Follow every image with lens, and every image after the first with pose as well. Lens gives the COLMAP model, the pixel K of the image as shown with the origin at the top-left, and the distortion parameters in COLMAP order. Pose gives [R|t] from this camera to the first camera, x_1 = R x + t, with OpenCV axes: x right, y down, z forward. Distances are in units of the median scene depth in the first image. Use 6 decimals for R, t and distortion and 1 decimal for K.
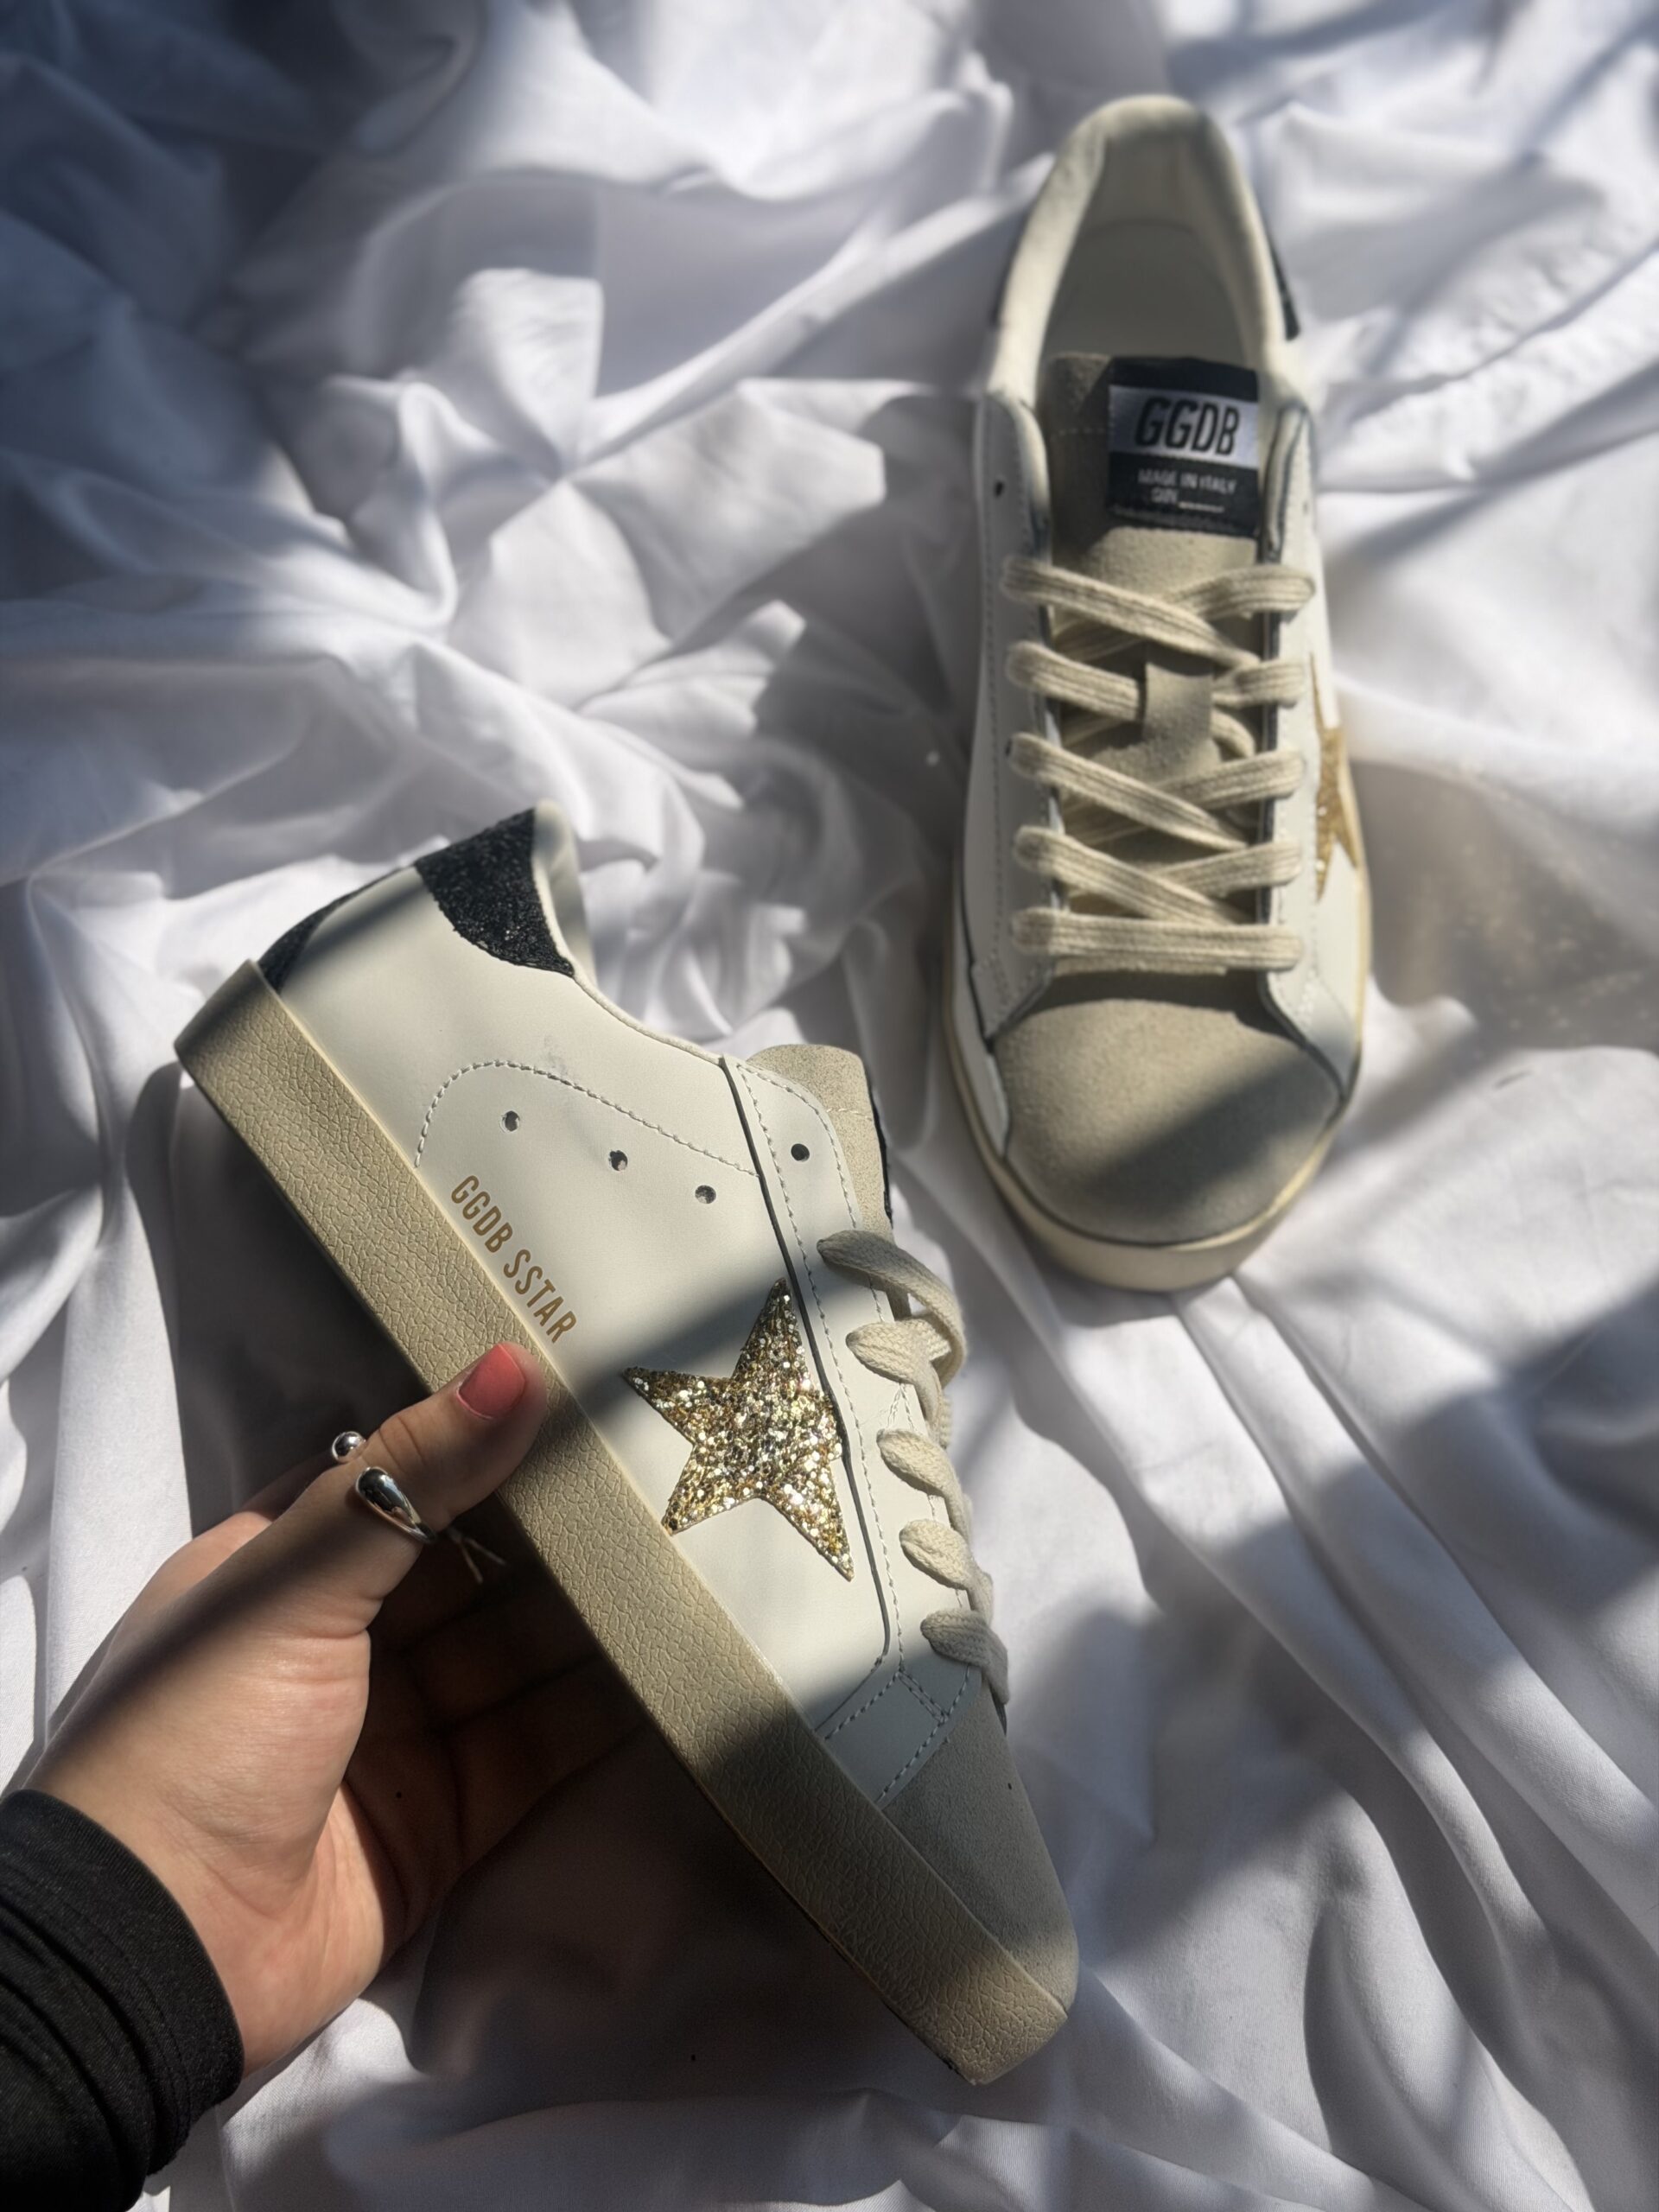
lens RADIAL K [[3493.1, 0, 839.6], [0, 3493.1, 1103.3], [0, 0, 1]] dist [0.099172, 0.000000]
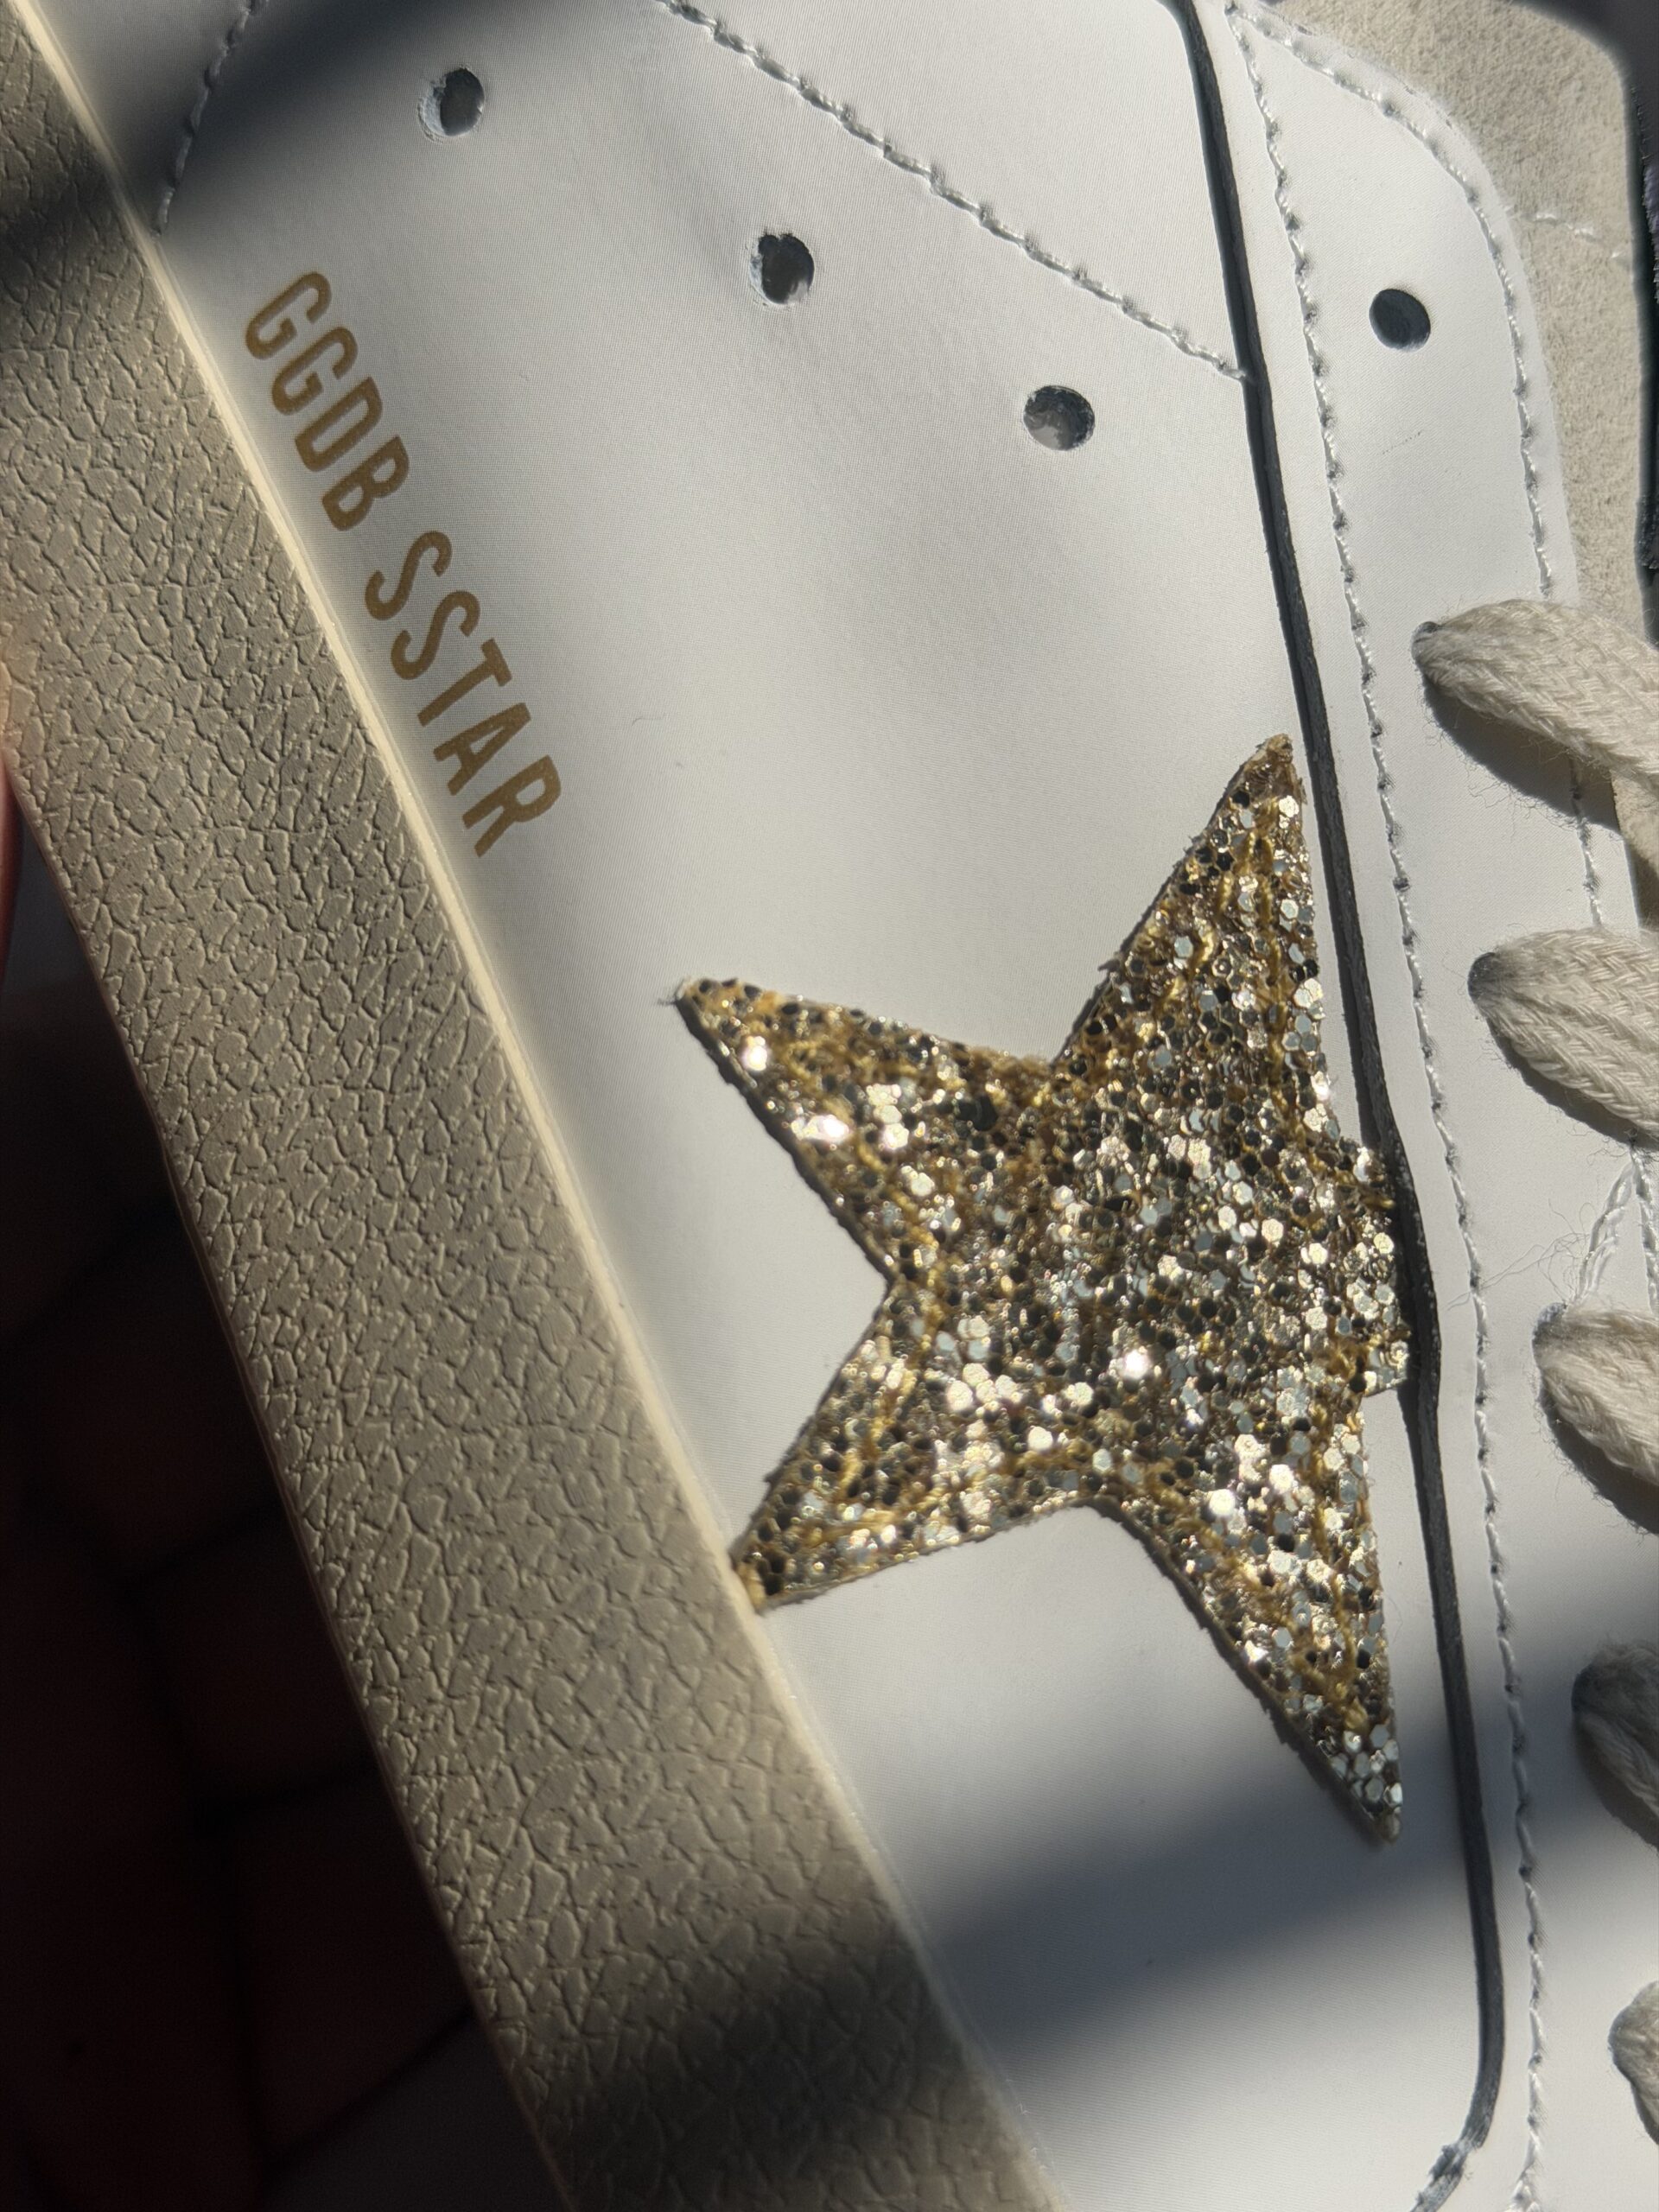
lens RADIAL K [[3493.1, 0, 833.5], [0, 3493.1, 1065.3], [0, 0, 1]] dist [0.099172, 0.000000]
pose [[0.983575, 0.137395, -0.117061, -0.015279], [-0.117443, 0.979612, 0.162993, 0.034018], [0.137069, -0.146568, 0.979658, 0.709858]]
